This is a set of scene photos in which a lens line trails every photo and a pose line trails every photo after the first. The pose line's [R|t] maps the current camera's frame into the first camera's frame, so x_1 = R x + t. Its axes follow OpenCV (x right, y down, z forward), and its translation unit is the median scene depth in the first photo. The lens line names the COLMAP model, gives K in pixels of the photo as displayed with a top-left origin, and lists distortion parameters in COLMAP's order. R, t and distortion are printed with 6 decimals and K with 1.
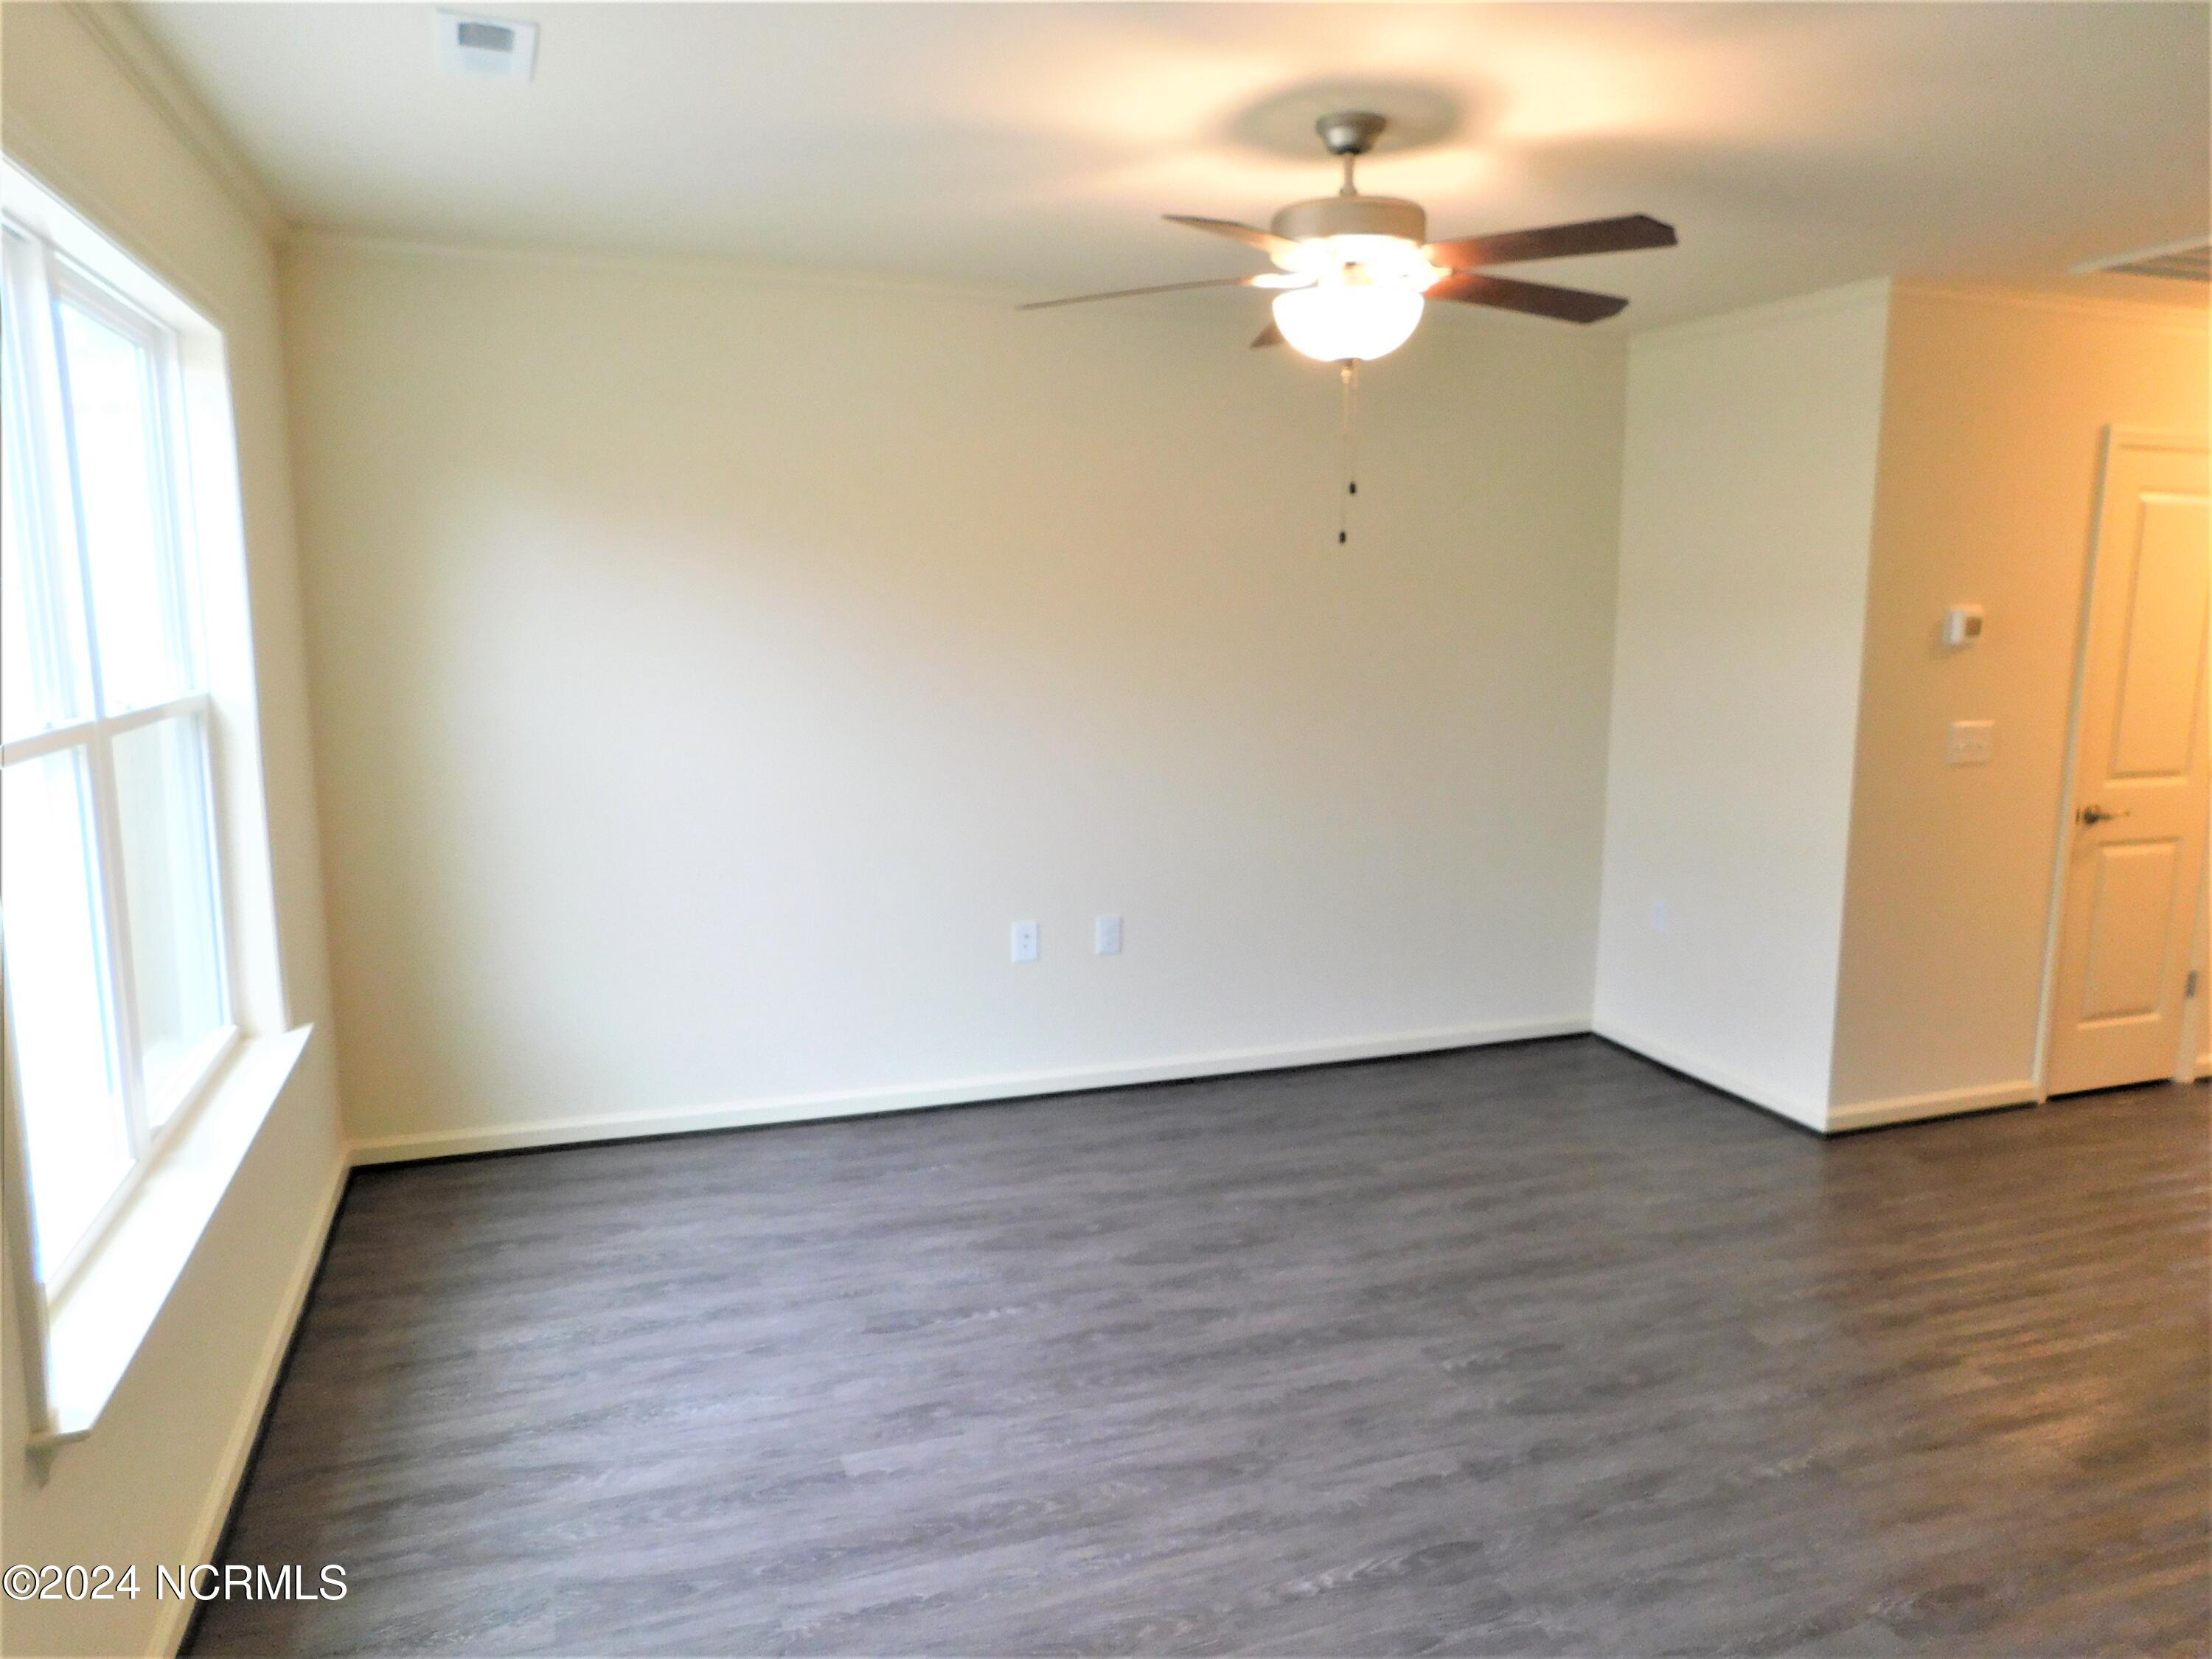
lens RADIAL K [[1483.3, 0, 1100.1], [0, 1483.3, 819.4], [0, 0, 1]] dist [-0.023024, 0.016346]
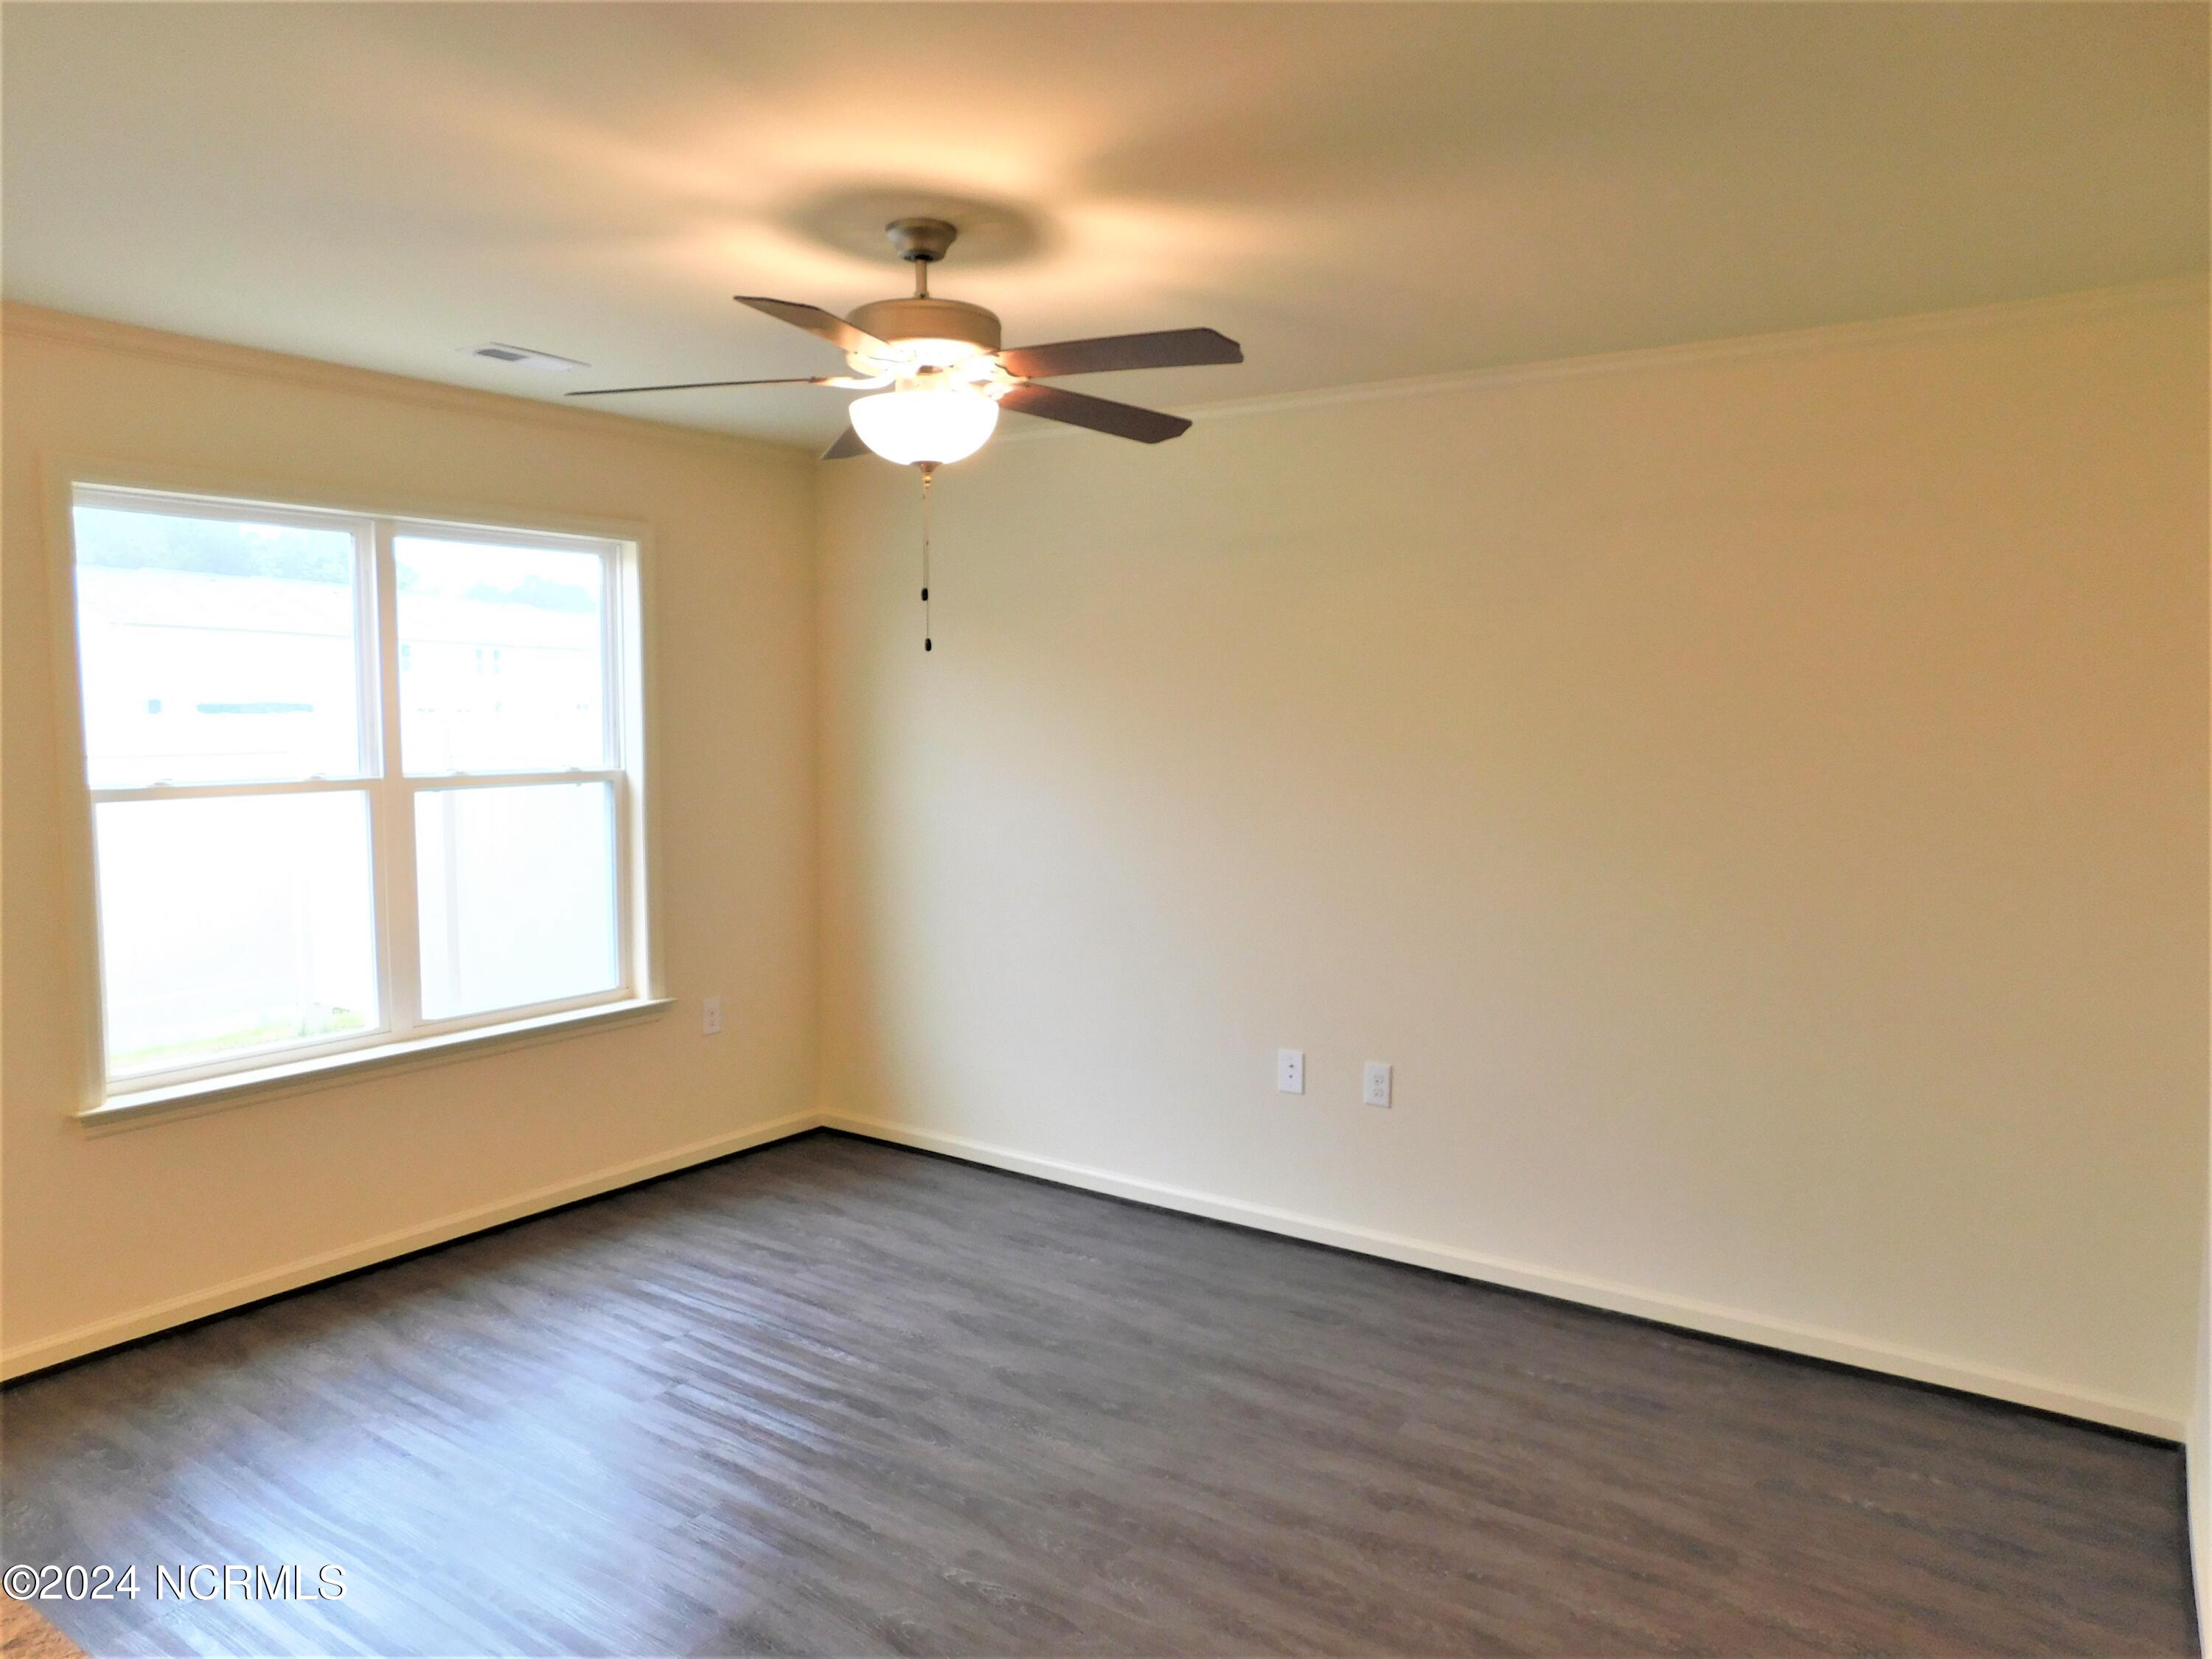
lens RADIAL K [[1483.3, 0, 1115.1], [0, 1483.3, 831.2], [0, 0, 1]] dist [-0.023024, 0.016346]
pose [[0.569922, 0.059636, -0.819532, 0.769415], [-0.118764, 0.992869, -0.010342, -0.054994], [0.813070, 0.103225, 0.572941, 0.414912]]
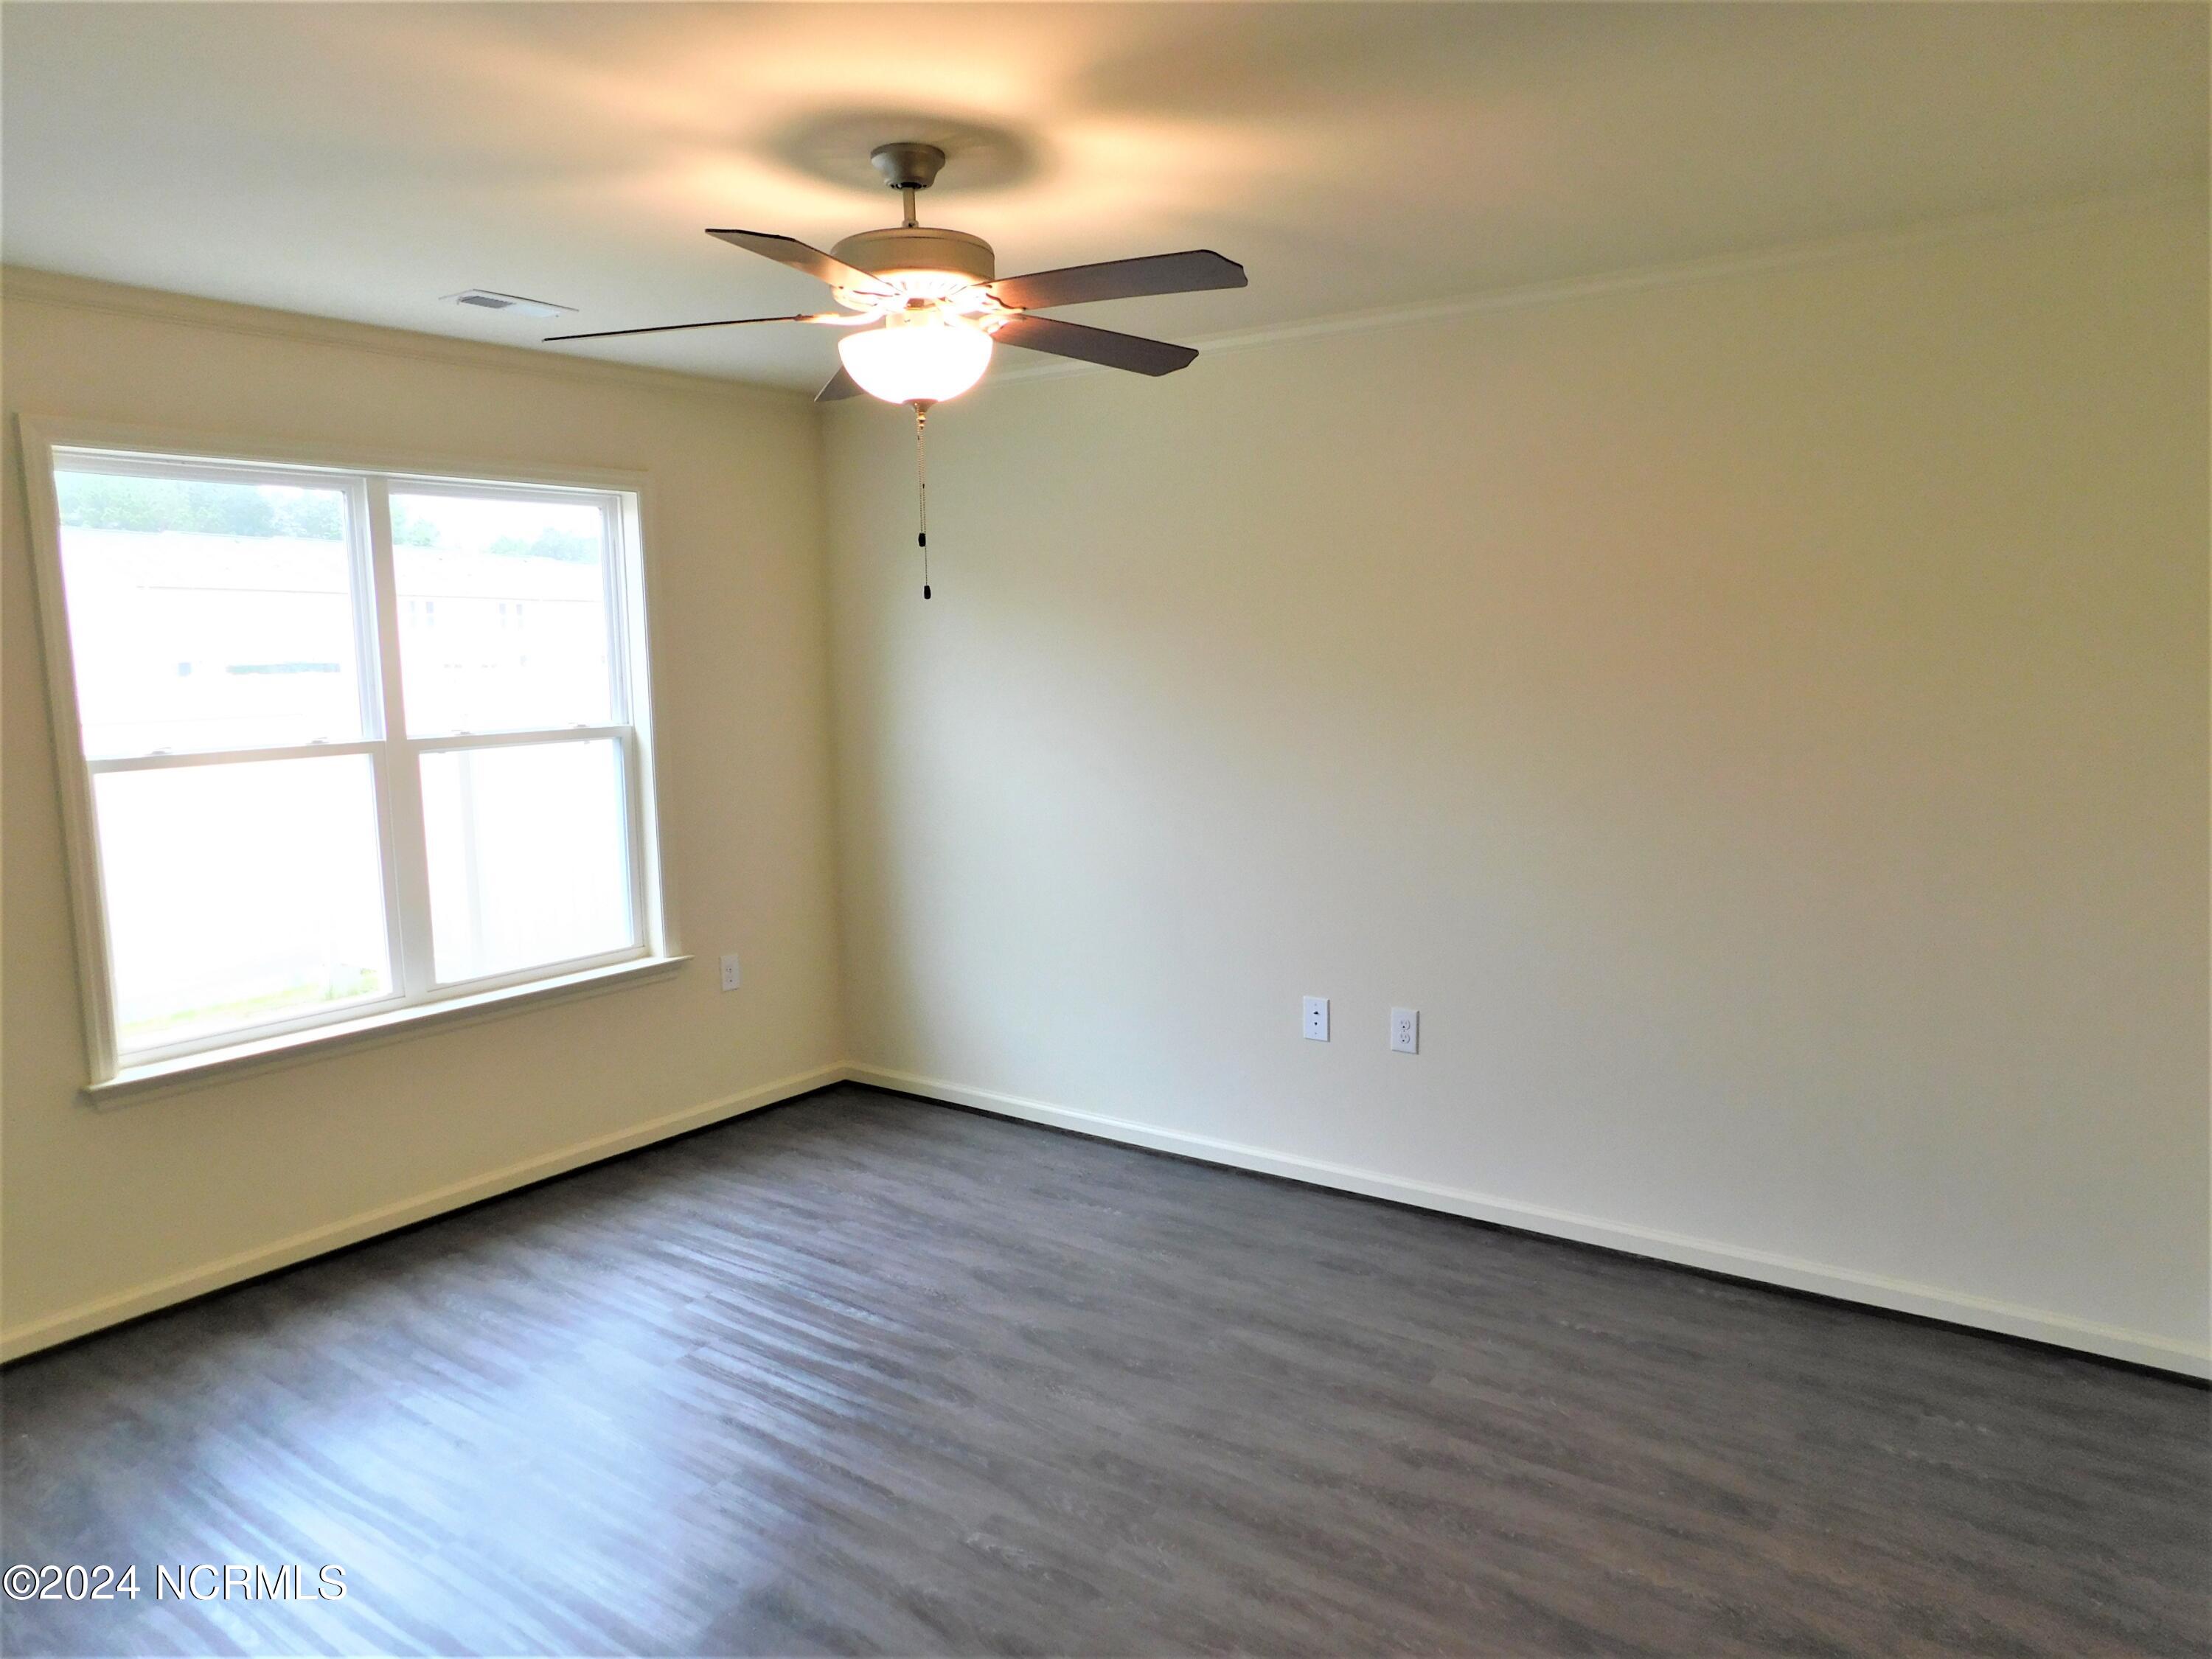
lens RADIAL K [[1483.3, 0, 1114.5], [0, 1483.3, 830.6], [0, 0, 1]] dist [-0.023024, 0.016346]
pose [[0.555365, 0.080423, -0.827709, 0.753892], [-0.096739, 0.994803, 0.031750, -0.061133], [0.825961, 0.062439, 0.560259, 0.435537]]
